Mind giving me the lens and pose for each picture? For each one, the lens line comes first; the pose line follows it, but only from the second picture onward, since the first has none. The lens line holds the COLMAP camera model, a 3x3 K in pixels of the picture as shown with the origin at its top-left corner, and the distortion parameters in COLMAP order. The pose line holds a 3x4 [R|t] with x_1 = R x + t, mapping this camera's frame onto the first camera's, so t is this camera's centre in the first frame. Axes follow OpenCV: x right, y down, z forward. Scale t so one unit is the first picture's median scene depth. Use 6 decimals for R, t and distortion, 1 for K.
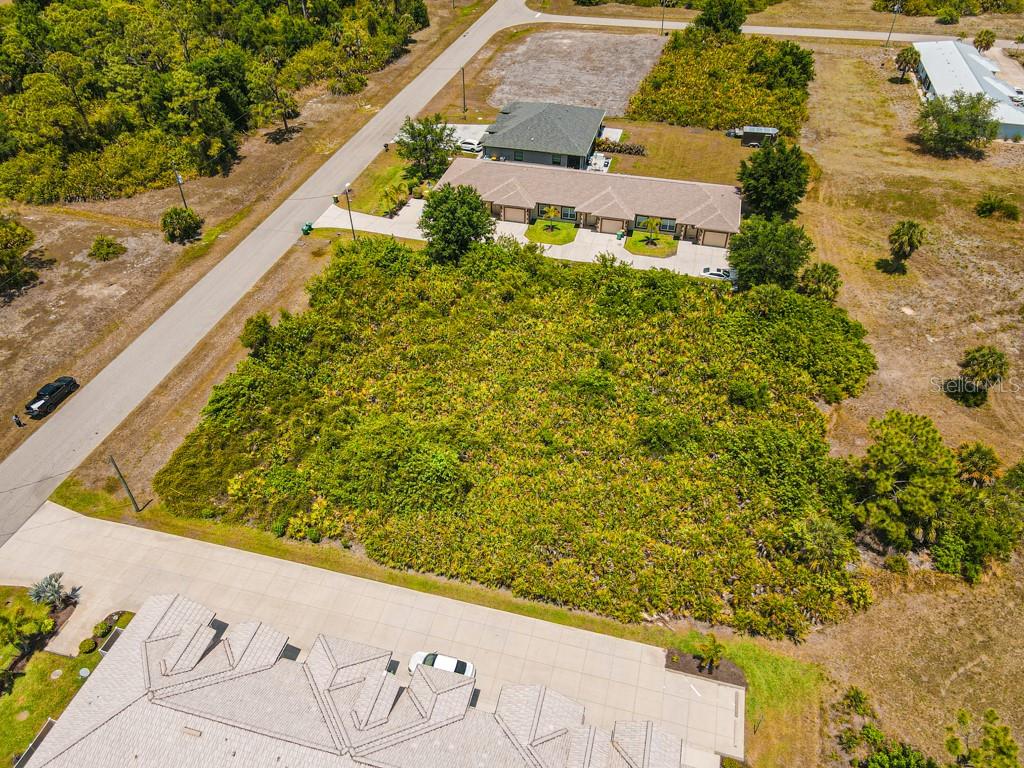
lens RADIAL K [[746.9, 0, 504.8], [0, 746.9, 374.4], [0, 0, 1]] dist [0.024454, -0.002753]
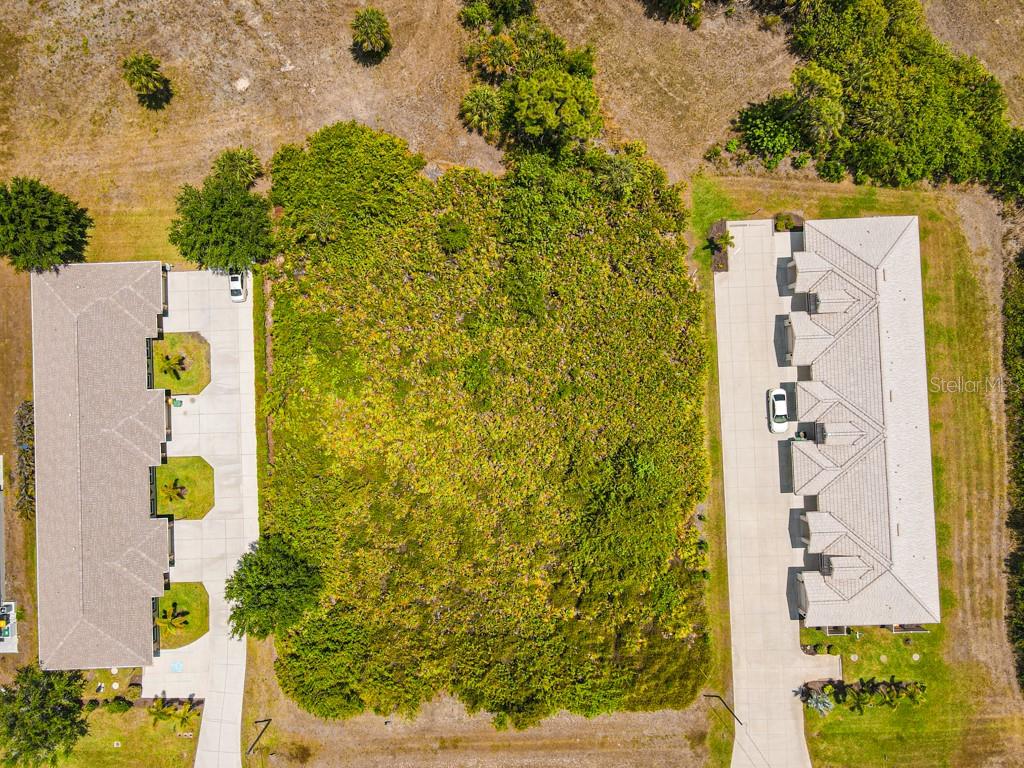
lens RADIAL K [[746.9, 0, 504.8], [0, 746.9, 374.4], [0, 0, 1]] dist [0.024454, -0.002753]
pose [[-0.295565, -0.954624, 0.036524, 0.049101], [0.621559, -0.163129, 0.766194, -0.575306], [-0.725470, 0.249162, 0.641570, 0.214685]]
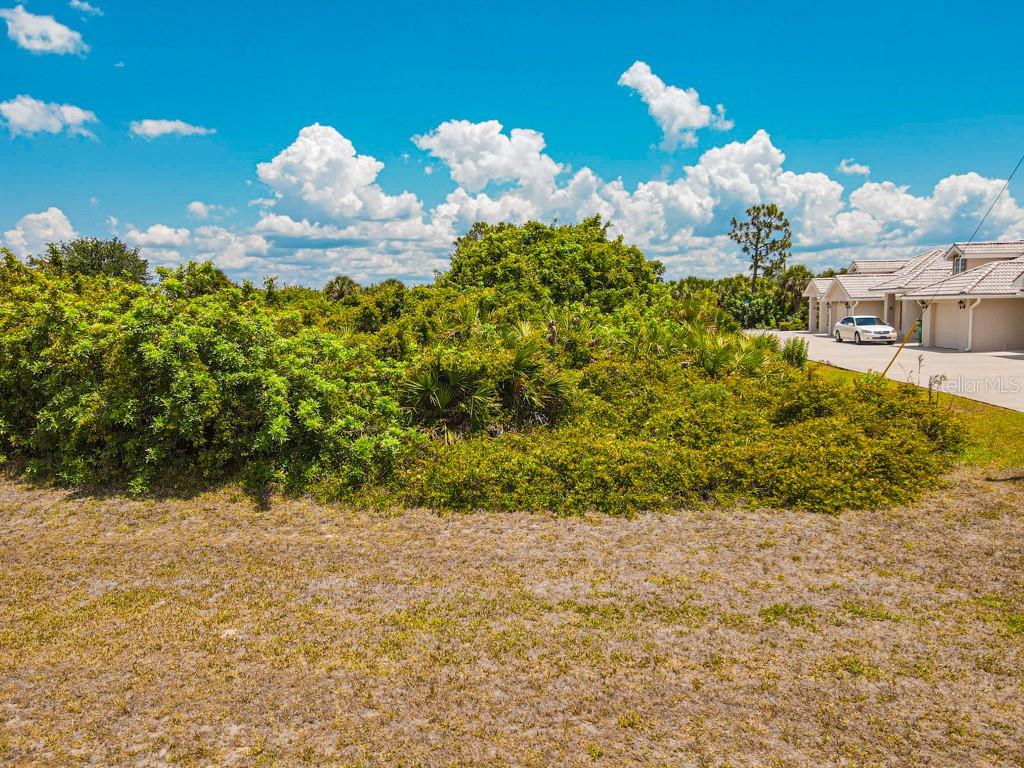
lens RADIAL K [[746.9, 0, 504.8], [0, 746.9, 374.4], [0, 0, 1]] dist [0.024454, -0.002753]
pose [[-0.162859, -0.075337, 0.983769, -0.403212], [0.643557, 0.747667, 0.163795, 0.034816], [-0.747871, 0.659787, -0.073280, 0.707462]]
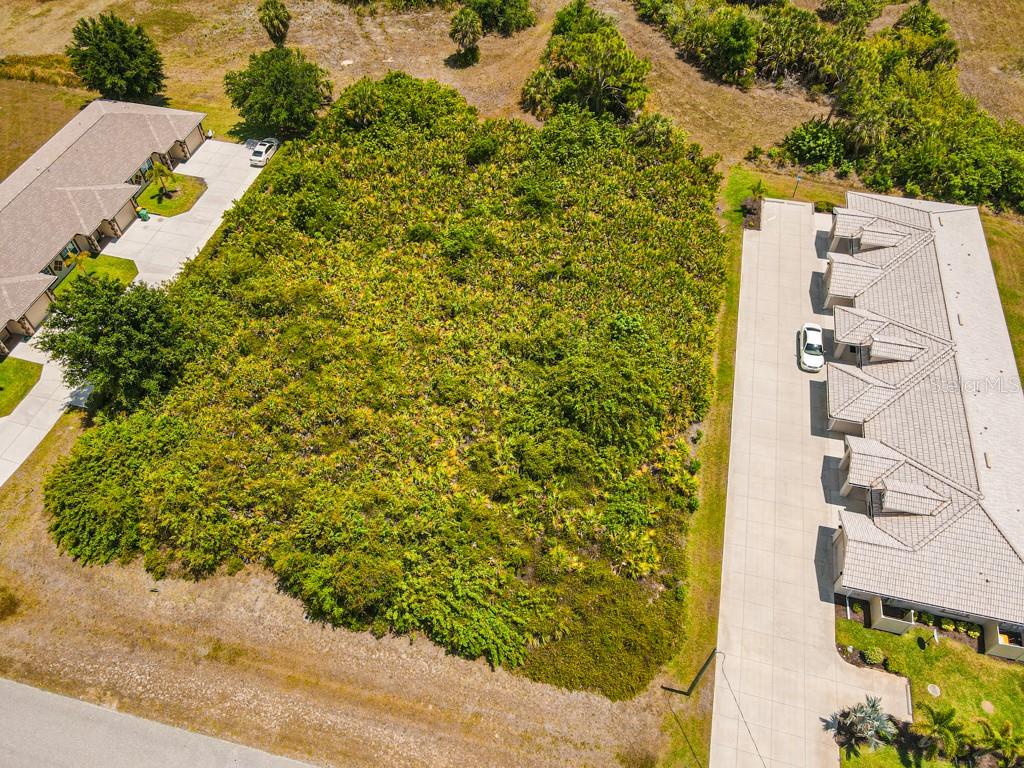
lens RADIAL K [[746.9, 0, 504.8], [0, 746.9, 374.4], [0, 0, 1]] dist [0.024454, -0.002753]
pose [[-0.020581, -0.763372, 0.645631, -0.457499], [0.647615, 0.481800, 0.590308, -0.315913], [-0.761690, 0.430270, 0.484455, 0.424926]]
